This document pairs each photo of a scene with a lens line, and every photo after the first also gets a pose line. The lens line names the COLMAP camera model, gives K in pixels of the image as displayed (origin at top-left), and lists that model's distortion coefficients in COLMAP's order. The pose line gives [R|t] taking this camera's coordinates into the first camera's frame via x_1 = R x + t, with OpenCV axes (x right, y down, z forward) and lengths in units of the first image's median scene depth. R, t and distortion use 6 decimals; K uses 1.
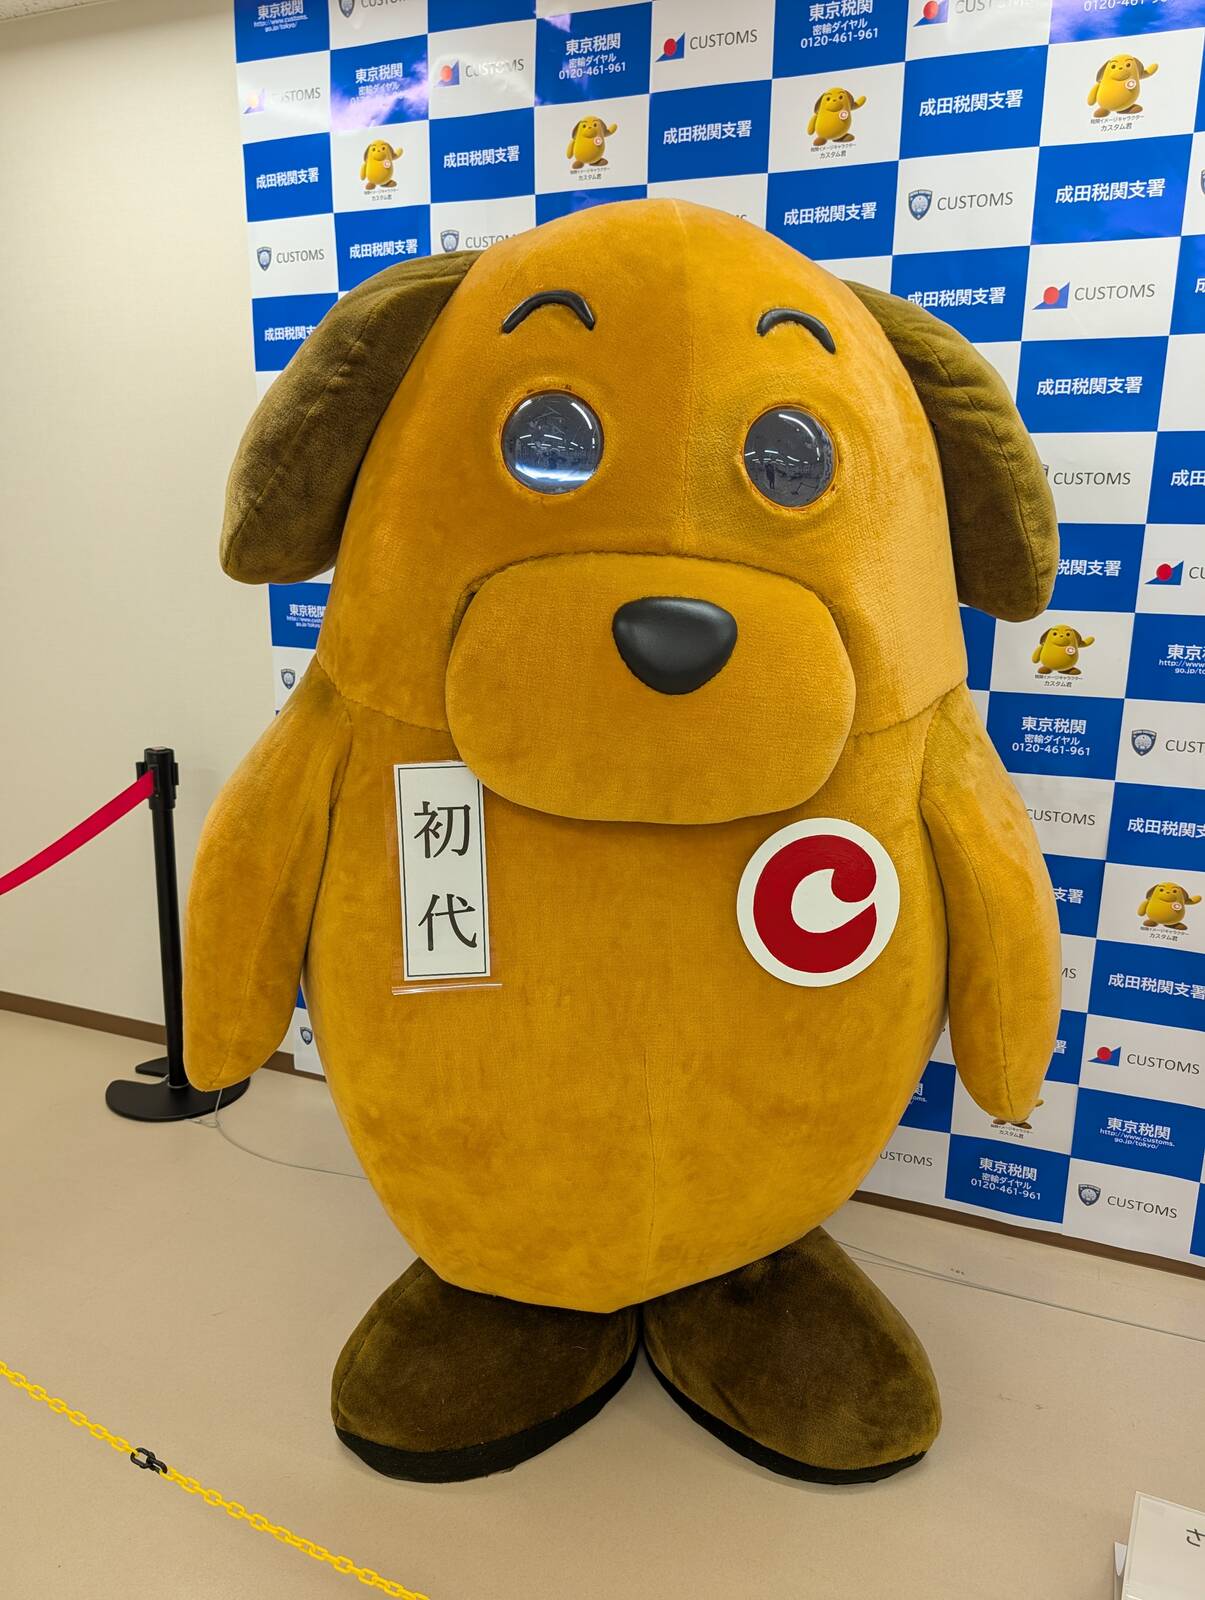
lens RADIAL K [[1146.6, 0, 603.0], [0, 1146.6, 793.1], [0, 0, 1]] dist [0.008598, 0.001343]
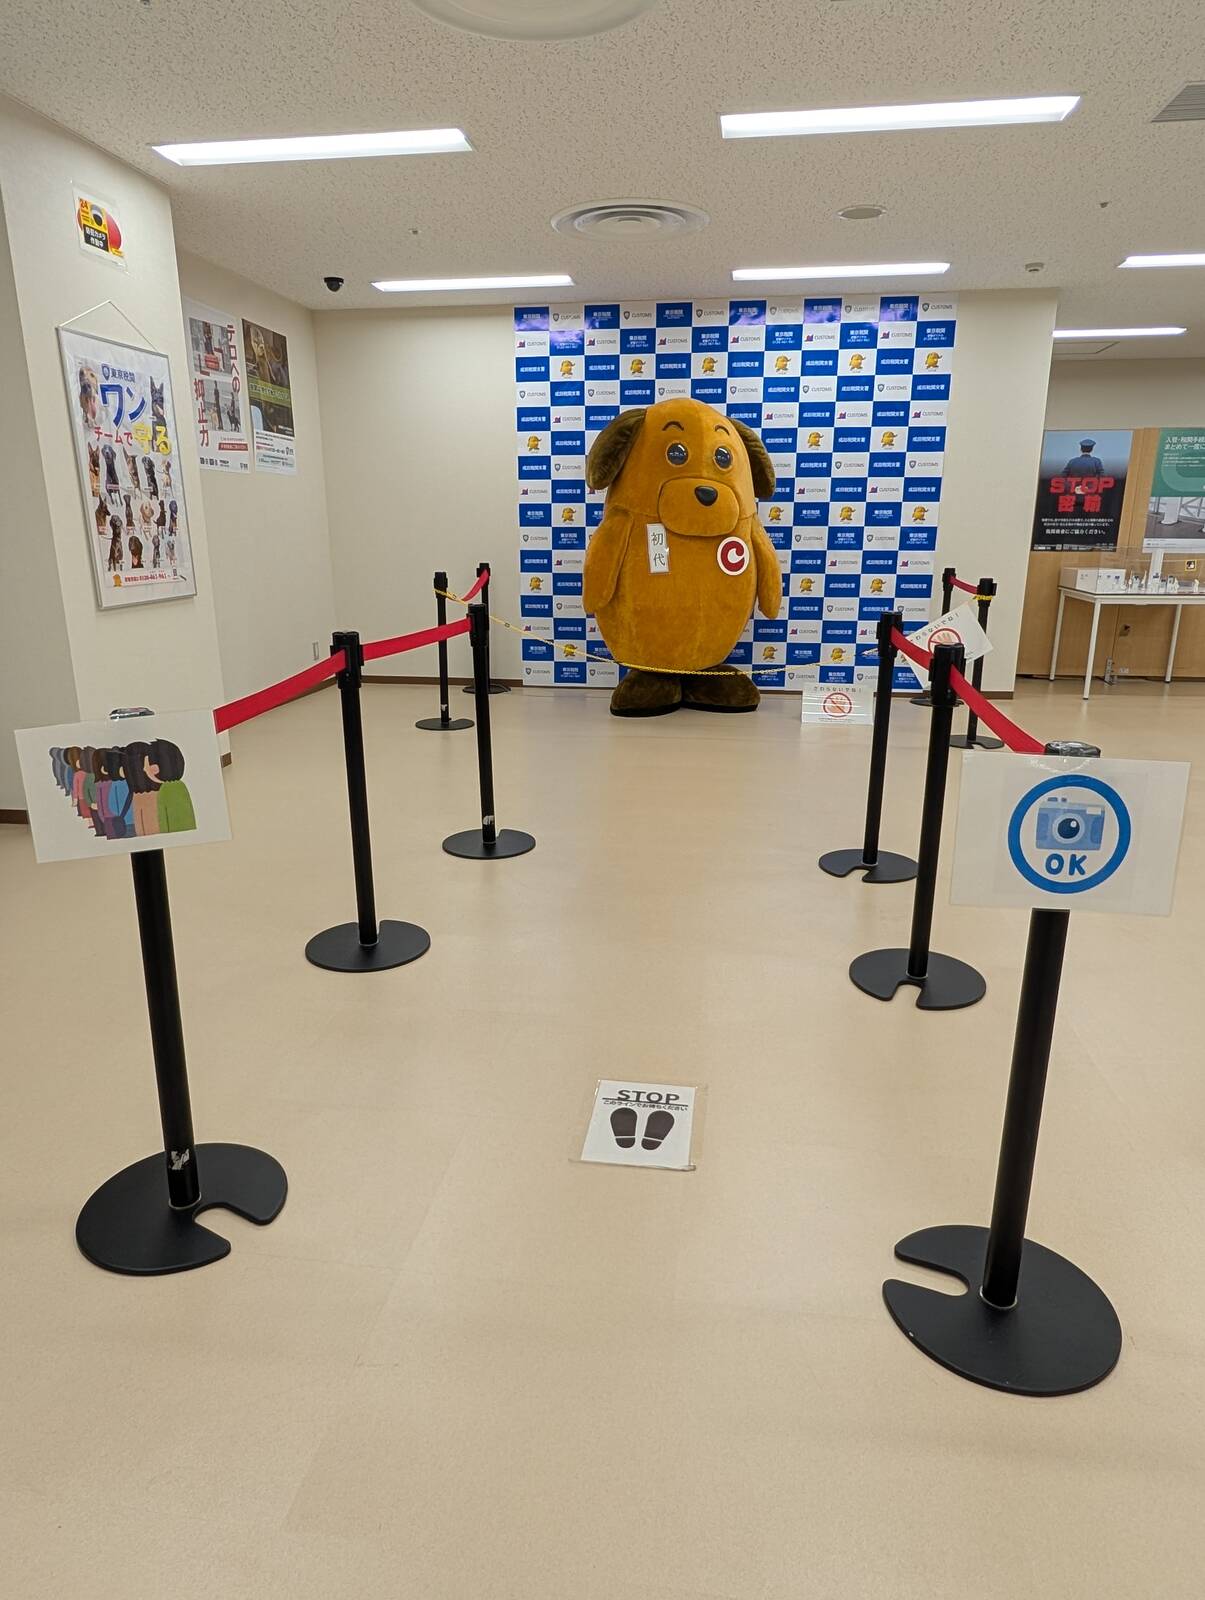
lens RADIAL K [[971.7, 0, 600.8], [0, 971.7, 802.3], [0, 0, 1]] dist [0.005193, 0.000214]
pose [[0.973012, -0.075150, 0.218174, -0.995973], [0.066468, 0.996687, 0.046872, 0.684414], [-0.220974, -0.031105, 0.974784, -2.156667]]
